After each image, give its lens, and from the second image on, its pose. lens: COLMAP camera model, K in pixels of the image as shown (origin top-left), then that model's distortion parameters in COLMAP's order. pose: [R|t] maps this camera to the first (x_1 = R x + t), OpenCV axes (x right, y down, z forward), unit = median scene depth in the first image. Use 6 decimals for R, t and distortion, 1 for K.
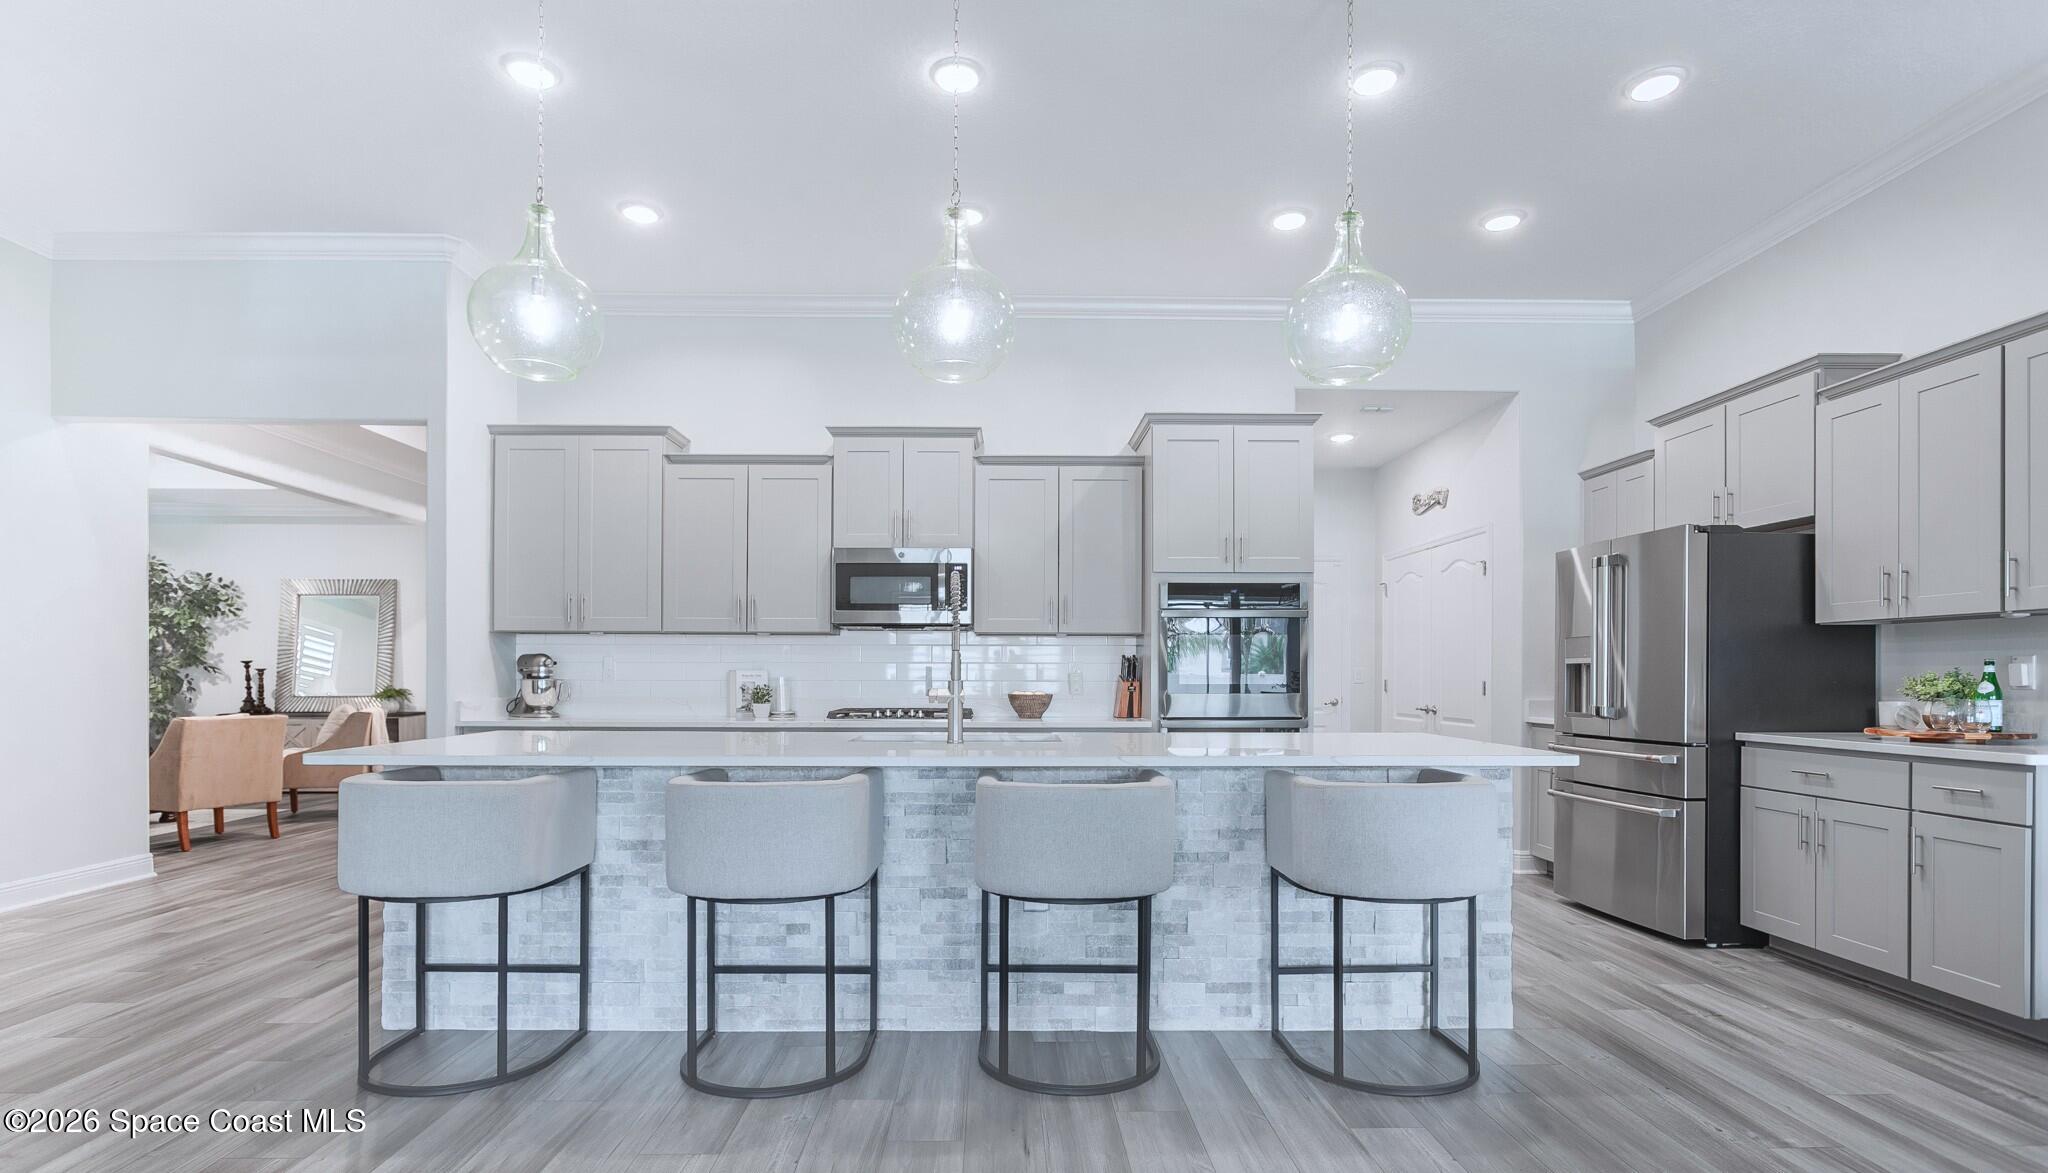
lens RADIAL K [[992.8, 0, 1018.6], [0, 992.8, 685.1], [0, 0, 1]] dist [-0.001883, -0.000204]
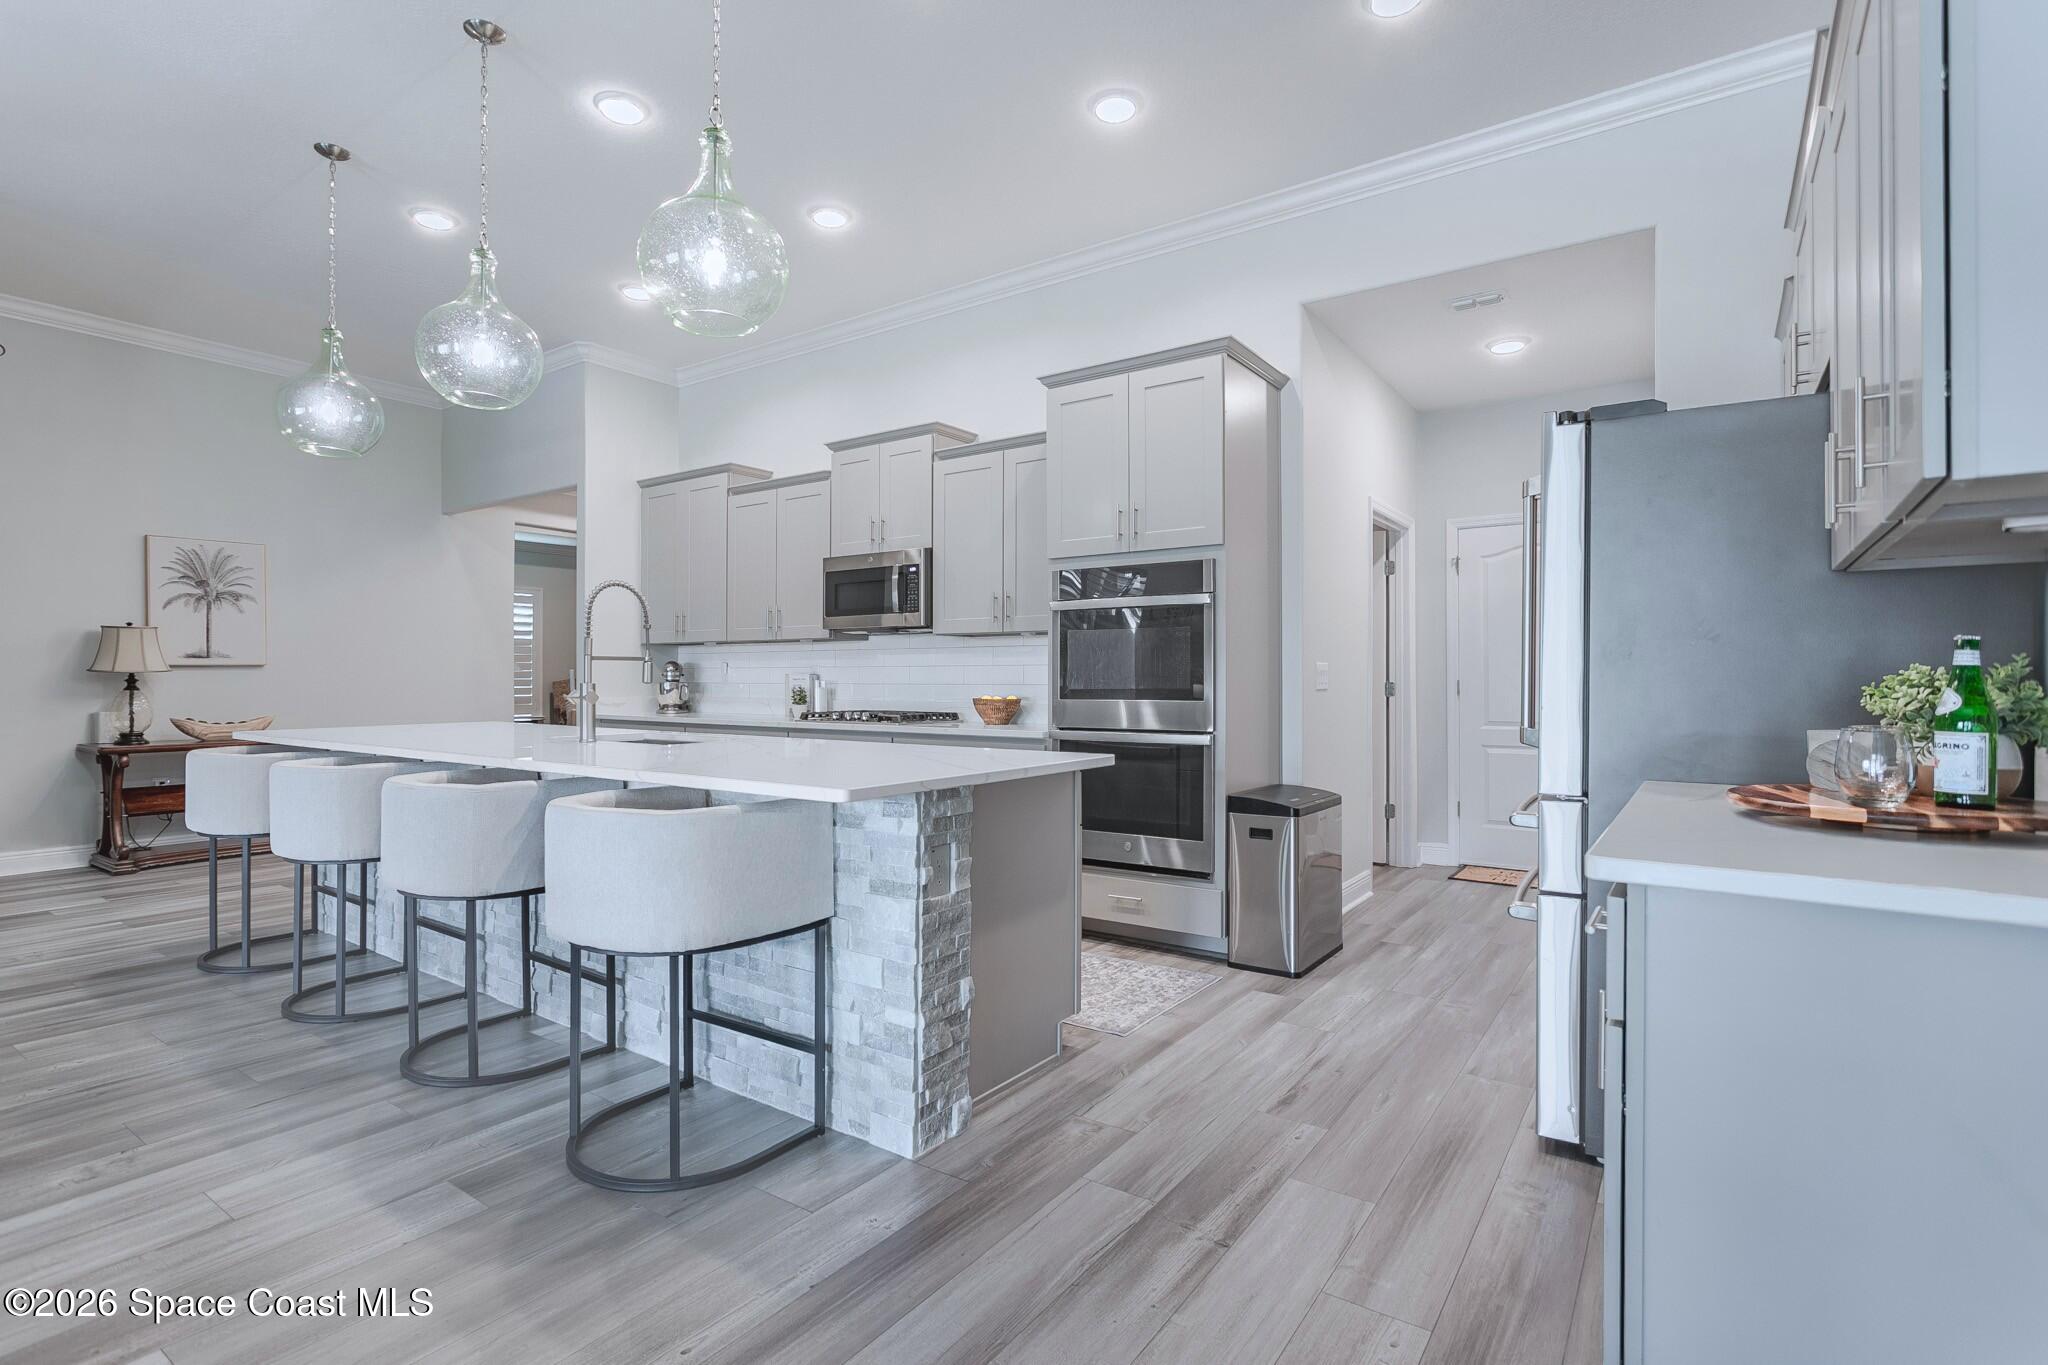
lens RADIAL K [[983.0, 0, 1024.0], [0, 983.0, 682.5], [0, 0, 1]] dist [-0.017343, -0.000023]
pose [[0.805617, 0.001812, -0.592433, 0.602533], [-0.007067, 0.999954, -0.006553, -0.000455], [0.592394, 0.009466, 0.805593, 0.284332]]
